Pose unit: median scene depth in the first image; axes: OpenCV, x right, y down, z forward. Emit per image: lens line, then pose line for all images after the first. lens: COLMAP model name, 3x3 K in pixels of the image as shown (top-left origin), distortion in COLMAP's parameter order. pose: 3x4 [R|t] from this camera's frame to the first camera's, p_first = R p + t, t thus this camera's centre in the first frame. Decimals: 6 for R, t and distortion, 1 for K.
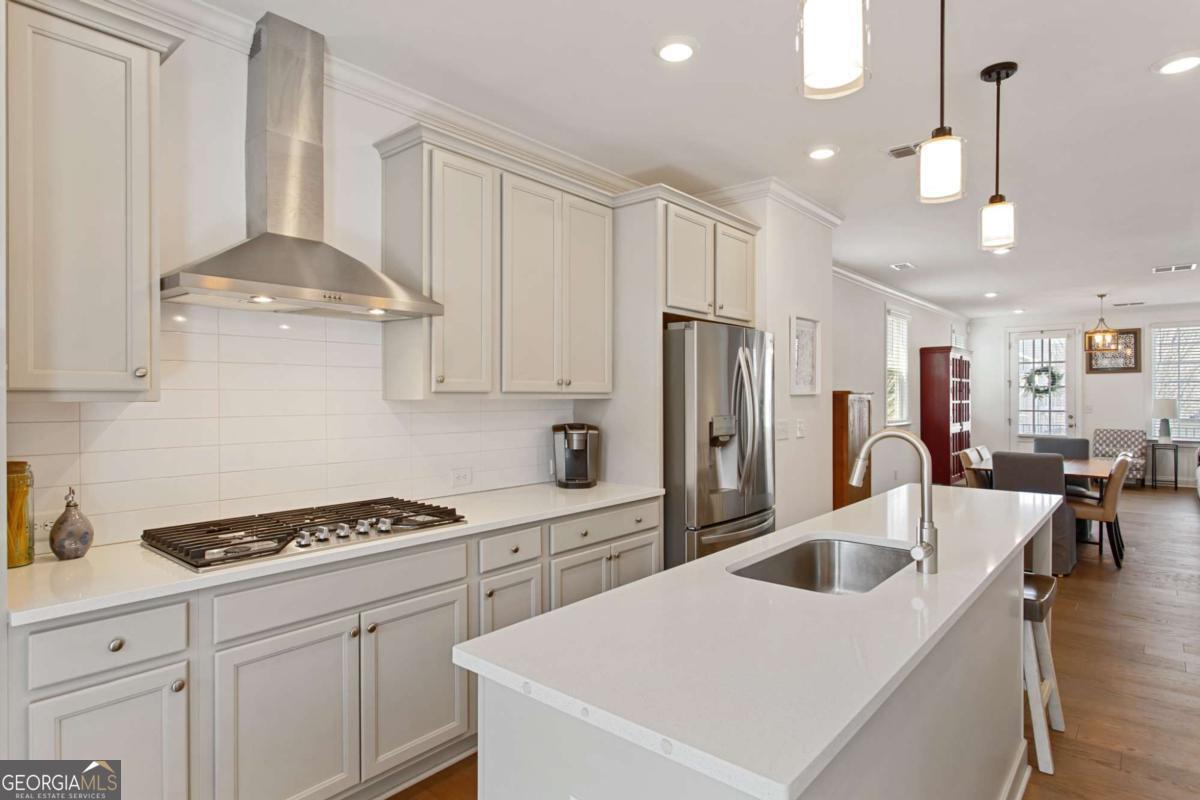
lens RADIAL K [[651.7, 0, 591.8], [0, 651.7, 395.9], [0, 0, 1]] dist [0.003488, 0.001948]
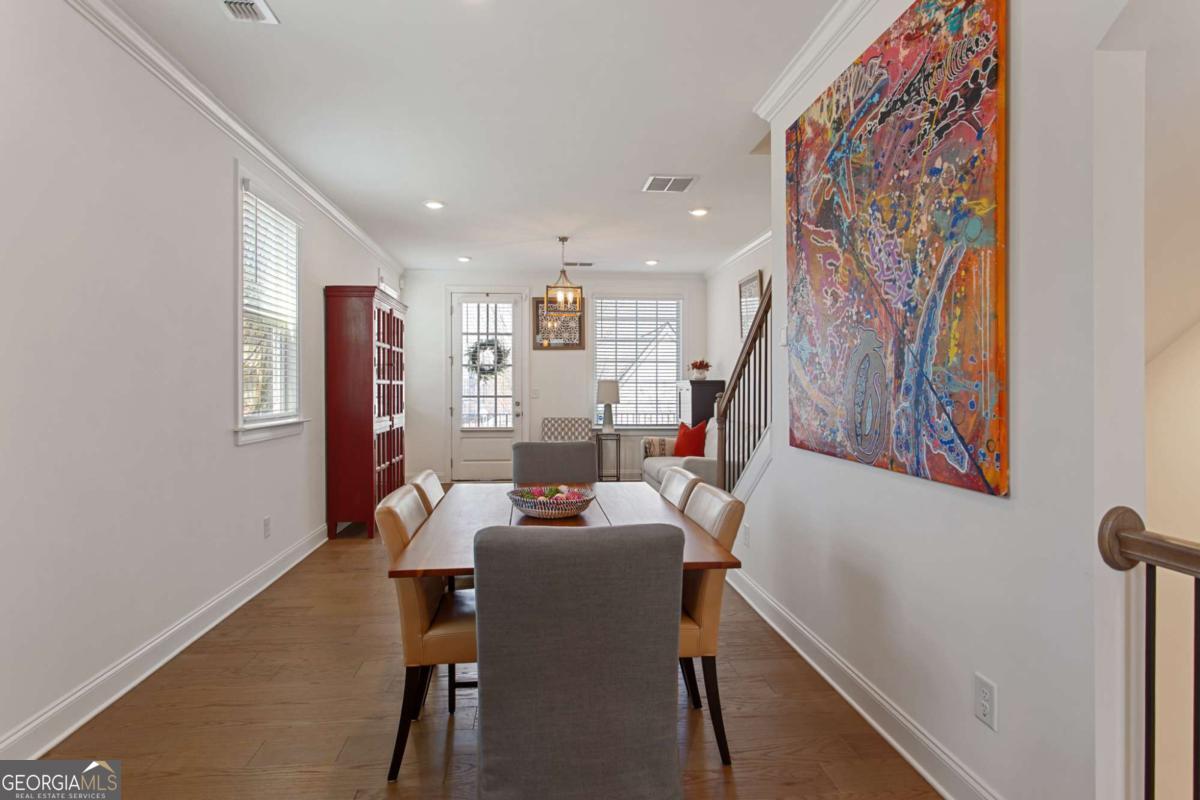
lens RADIAL K [[651.7, 0, 591.8], [0, 651.7, 395.9], [0, 0, 1]] dist [0.003488, 0.001948]
pose [[0.692742, -0.007393, 0.721148, 0.245118], [-0.001779, 0.999927, 0.011960, 0.014261], [-0.721184, -0.009568, 0.692678, 0.422429]]
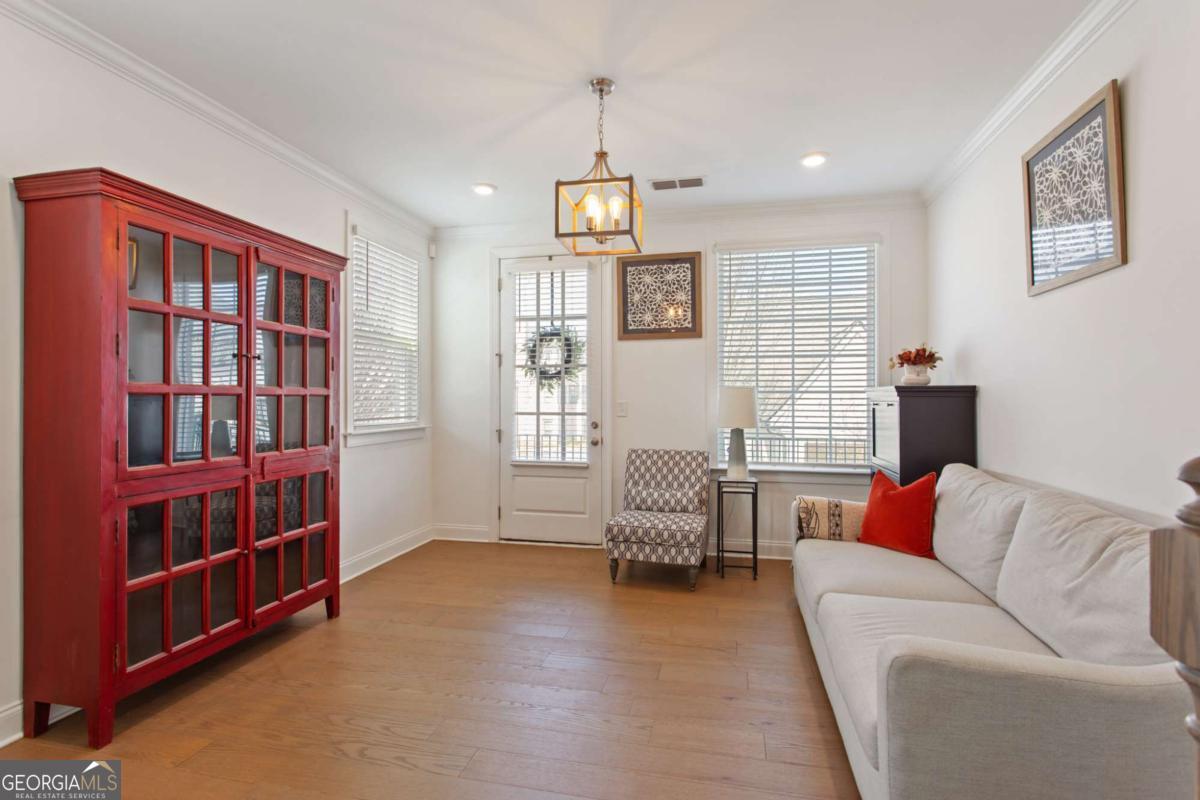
lens RADIAL K [[571.2, 0, 600.0], [0, 571.2, 400.0], [0, 0, 1]] dist [0.000816, 0.000224]
pose [[0.882151, -0.000273, 0.470966, 0.578536], [-0.000516, 0.999999, 0.001545, 0.013025], [-0.470966, -0.001606, 0.882150, 0.665075]]
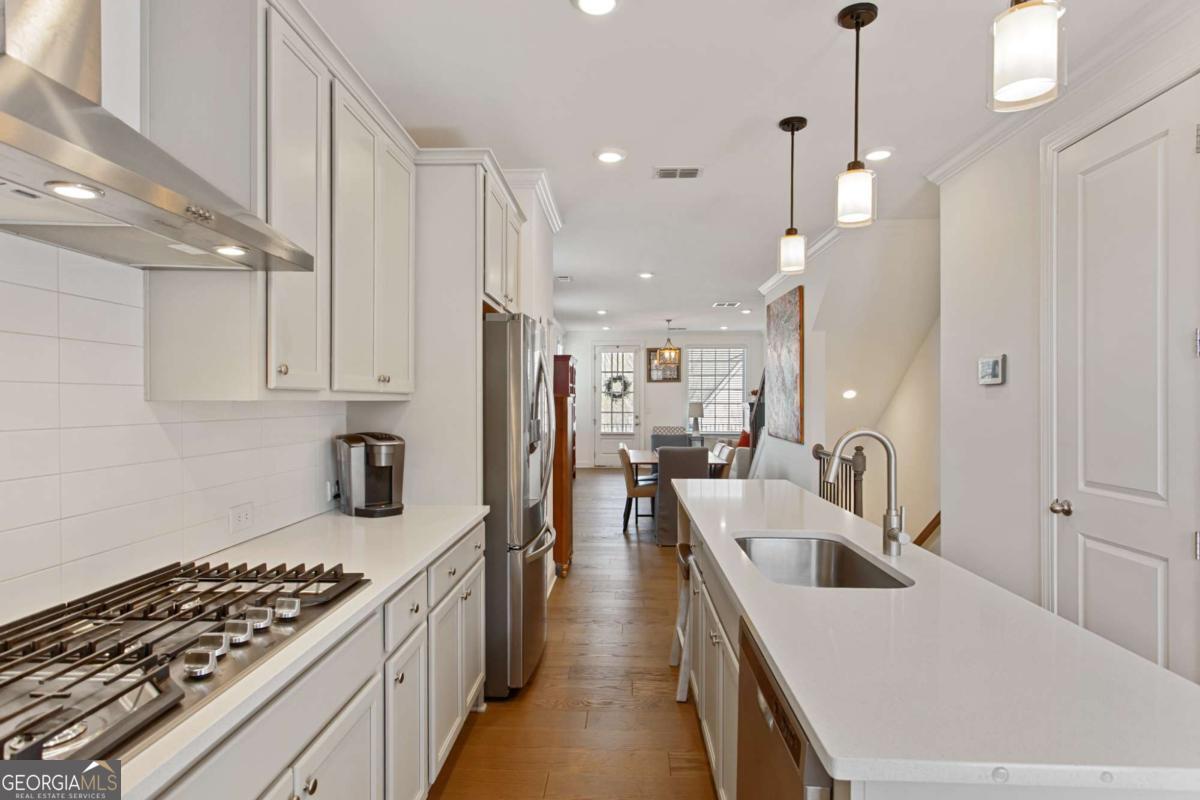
lens RADIAL K [[662.8, 0, 598.5], [0, 662.8, 405.0], [0, 0, 1]] dist [0.000936, -0.000087]
pose [[0.779524, -0.001080, 0.626372, -0.113896], [-0.004144, 0.999968, 0.006882, 0.001174], [-0.626359, -0.007960, 0.779494, 0.080543]]
